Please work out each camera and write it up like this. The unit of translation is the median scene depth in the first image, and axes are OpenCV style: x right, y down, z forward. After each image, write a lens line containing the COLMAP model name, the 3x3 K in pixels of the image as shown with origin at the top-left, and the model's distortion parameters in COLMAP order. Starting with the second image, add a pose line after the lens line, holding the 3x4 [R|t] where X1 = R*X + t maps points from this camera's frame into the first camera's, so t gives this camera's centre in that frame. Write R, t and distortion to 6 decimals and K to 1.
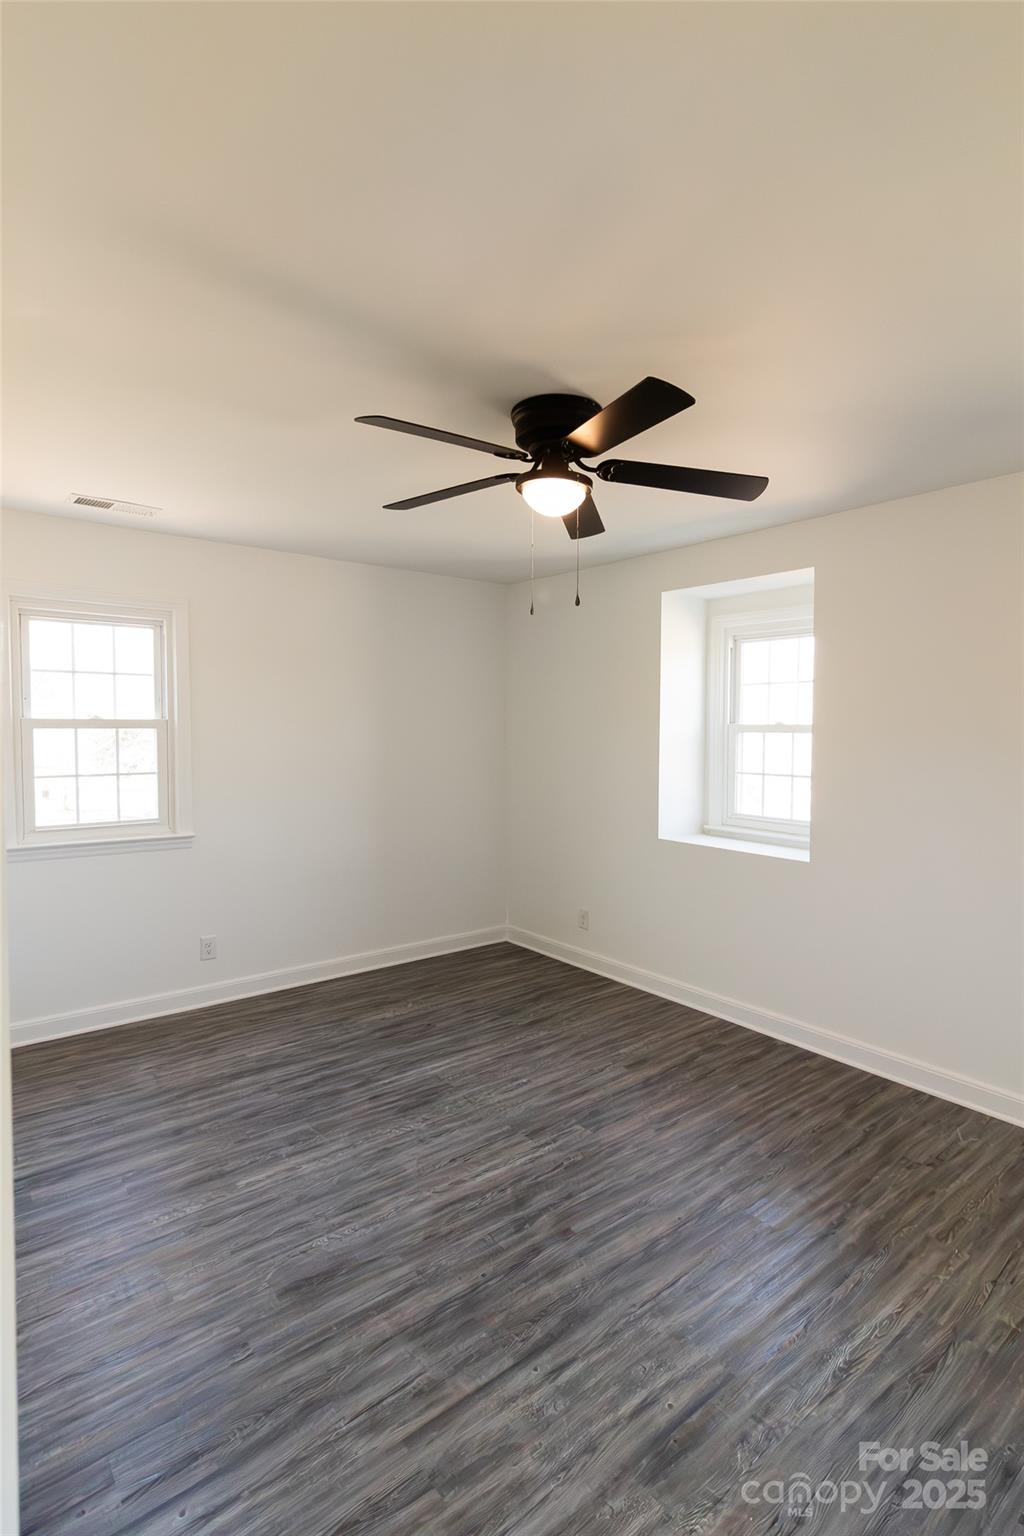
lens RADIAL K [[773.9, 0, 512.0], [0, 773.9, 768.0], [0, 0, 1]] dist [-0.003431, -0.000796]
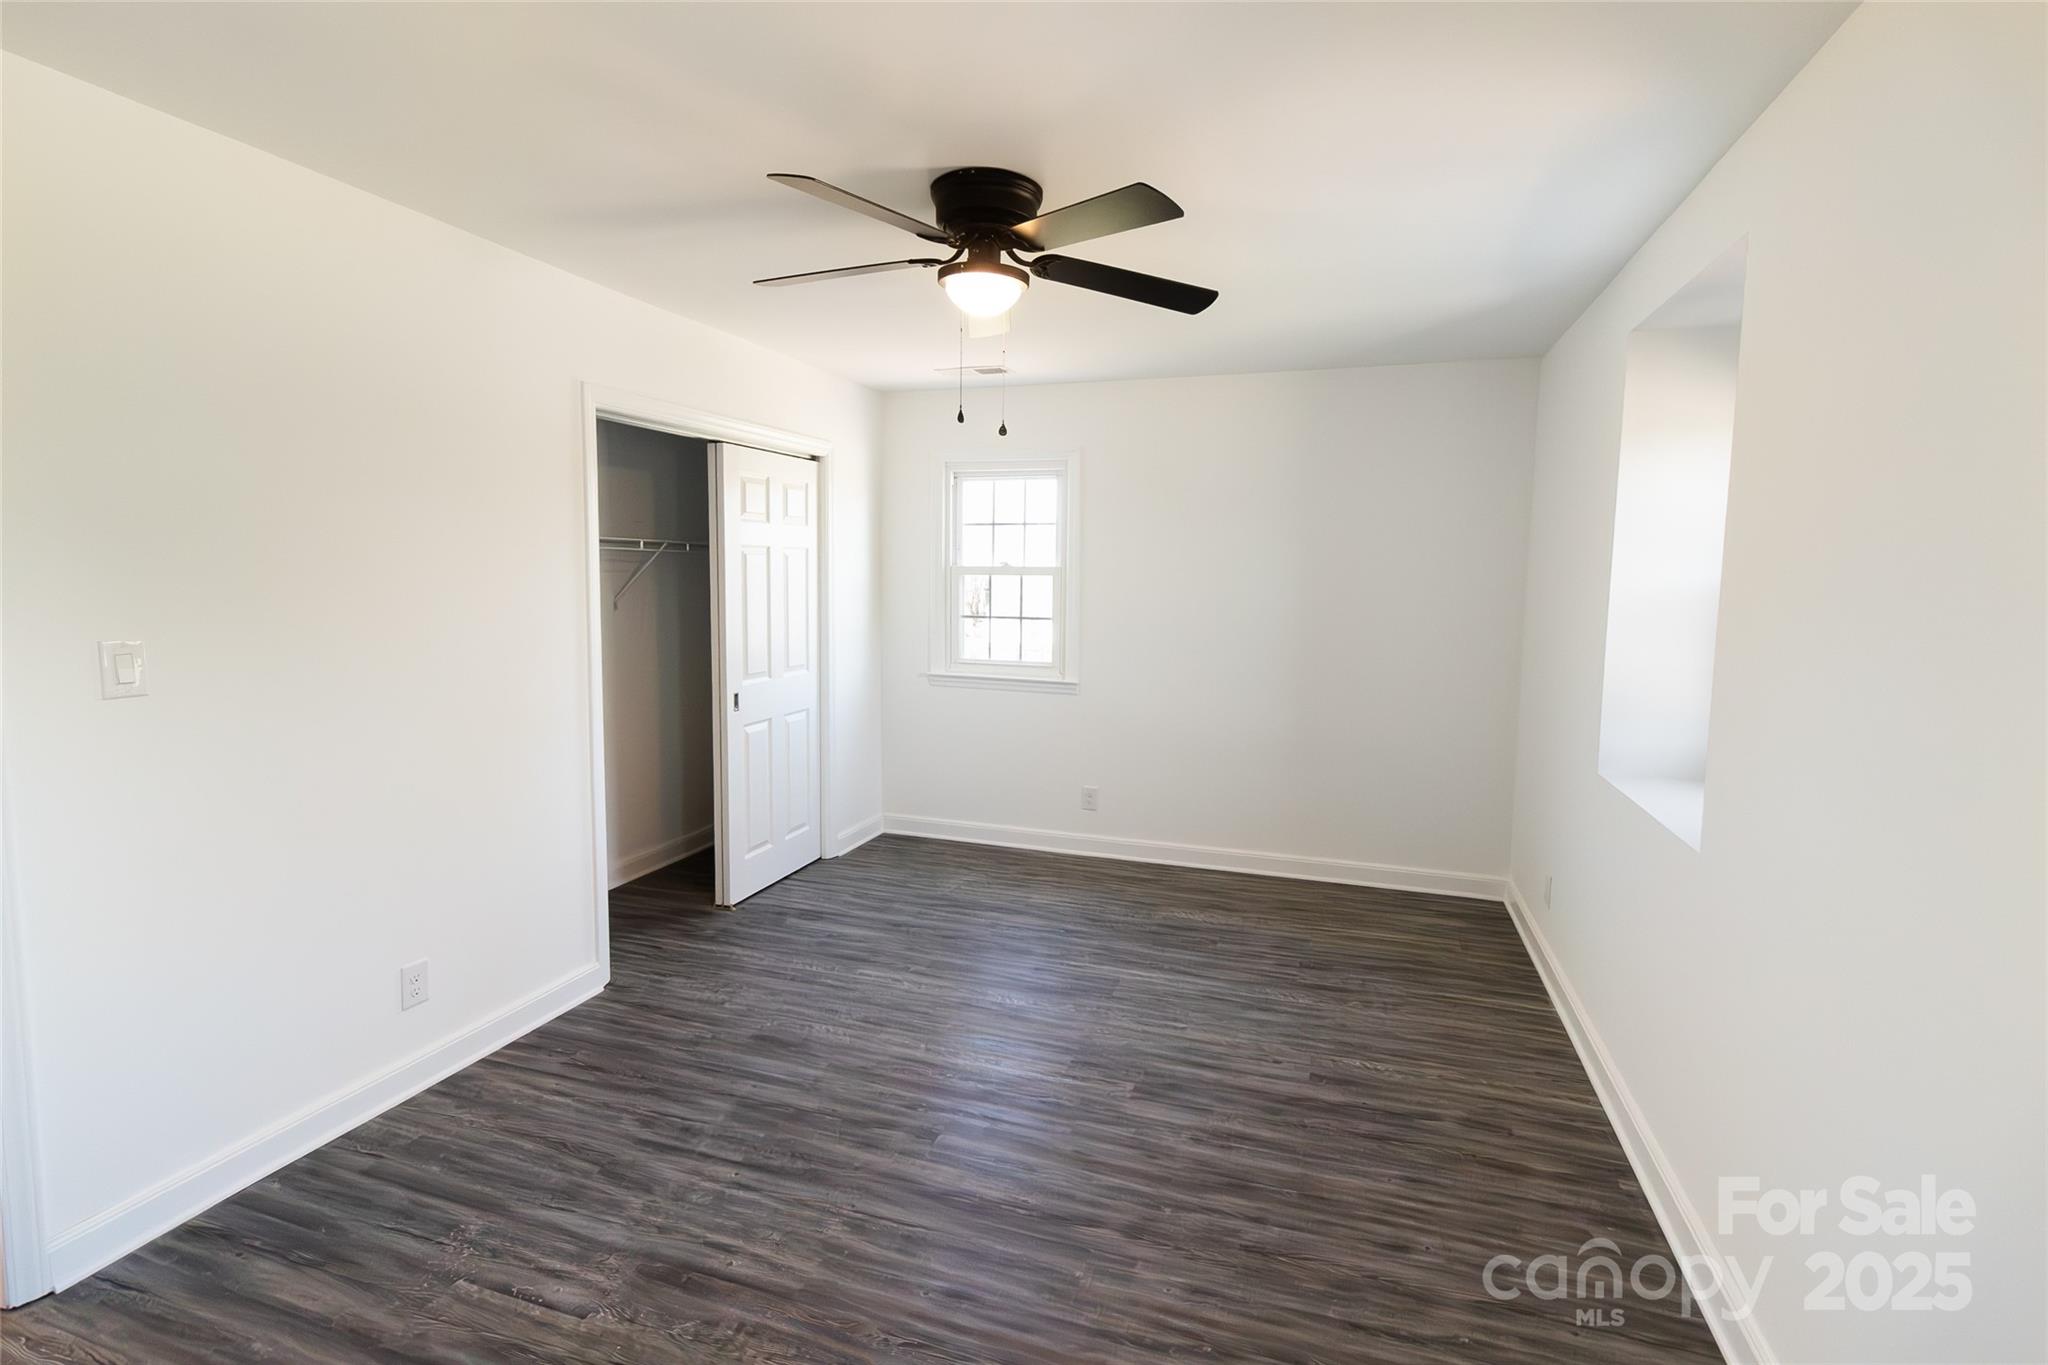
lens RADIAL K [[931.4, 0, 1024.0], [0, 931.4, 682.5], [0, 0, 1]] dist [-0.004423, 0.000071]
pose [[0.536742, 0.101572, -0.837610, 0.645570], [-0.057265, 0.994824, 0.083940, -0.012862], [0.841801, 0.002912, 0.539781, 0.331223]]
